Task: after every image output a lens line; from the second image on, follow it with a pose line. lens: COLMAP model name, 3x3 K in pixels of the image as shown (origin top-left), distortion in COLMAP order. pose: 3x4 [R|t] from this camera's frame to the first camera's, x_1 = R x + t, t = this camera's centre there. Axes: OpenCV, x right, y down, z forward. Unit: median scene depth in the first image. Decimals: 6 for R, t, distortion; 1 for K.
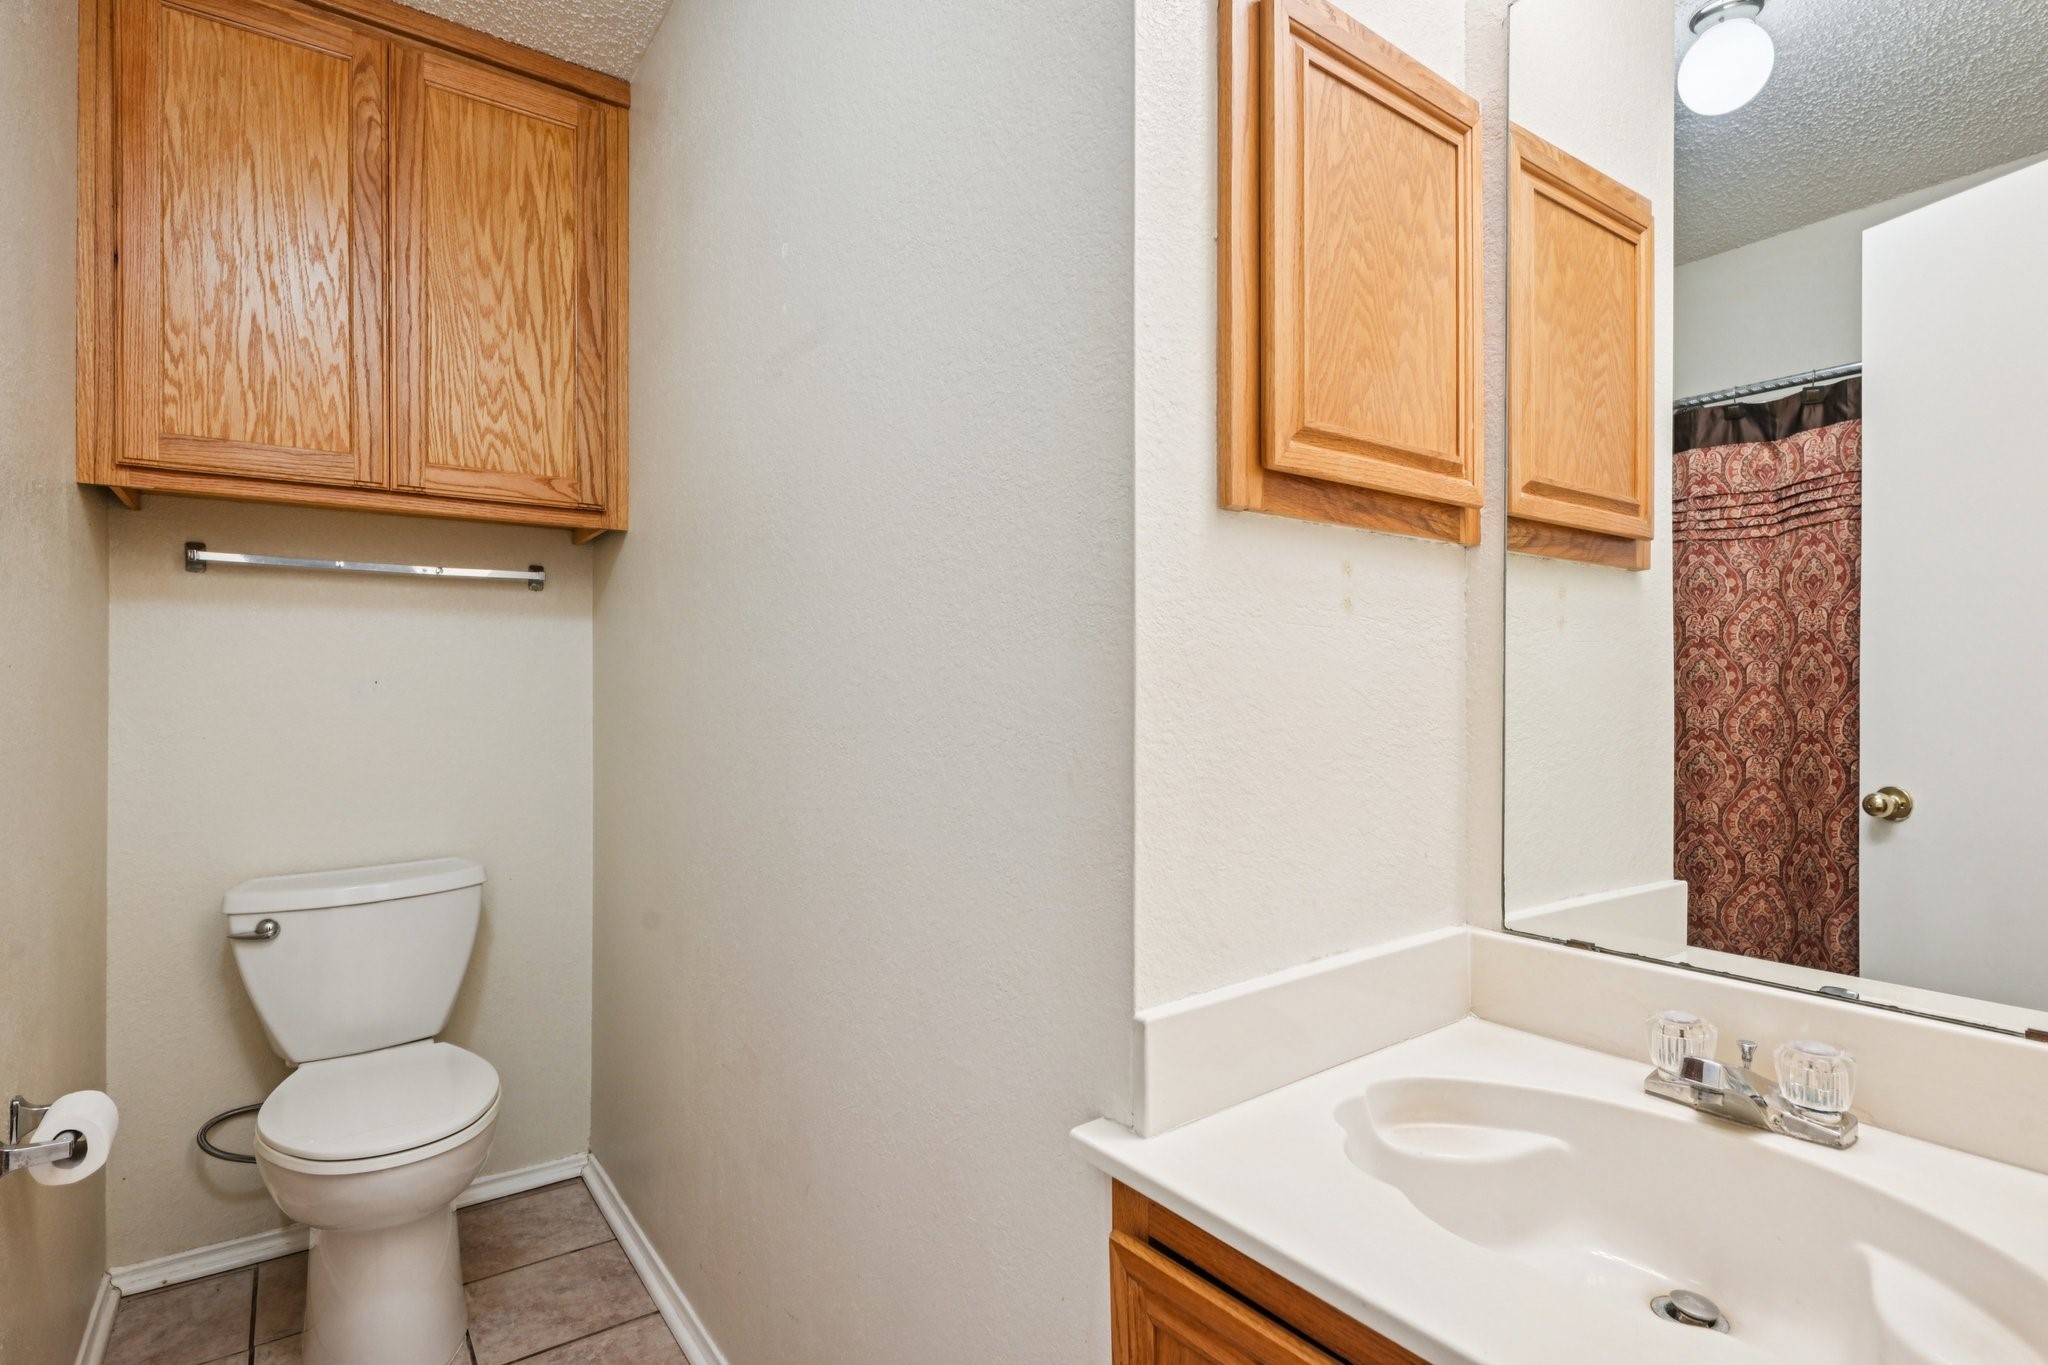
lens RADIAL K [[995.5, 0, 1024.2], [0, 995.5, 687.1], [0, 0, 1]] dist [-0.004648, 0.000982]
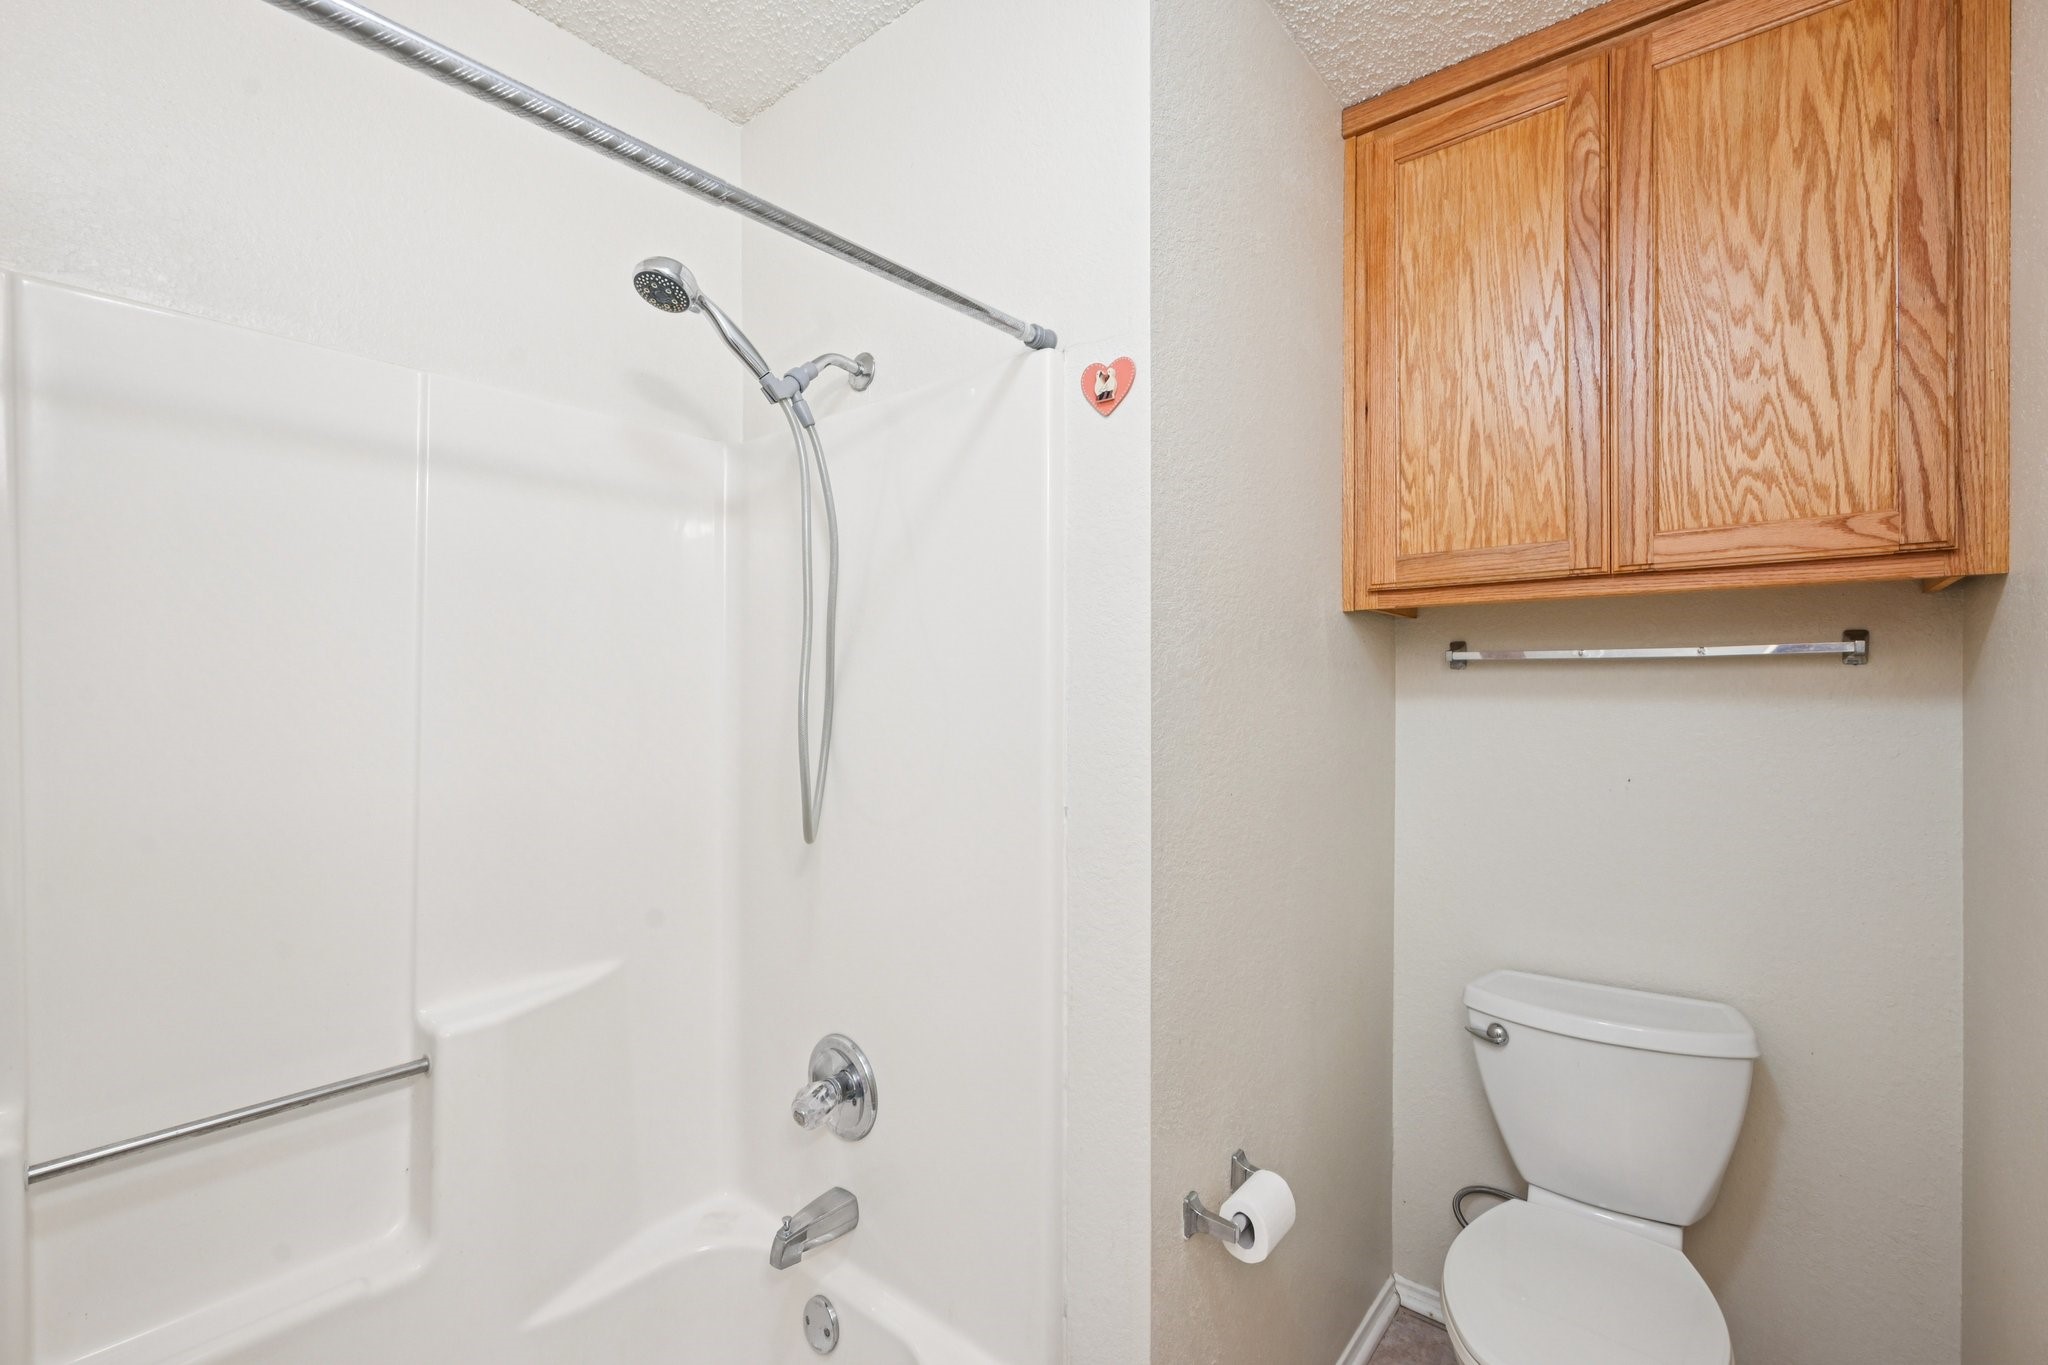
lens RADIAL K [[884.9, 0, 1025.3], [0, 884.9, 690.0], [0, 0, 1]] dist [-0.003310, 0.001149]
pose [[0.246178, 0.000769, -0.969224, -0.024696], [-0.000178, 1.000000, 0.000748, -0.097371], [0.969225, -0.000012, 0.246178, 0.320689]]
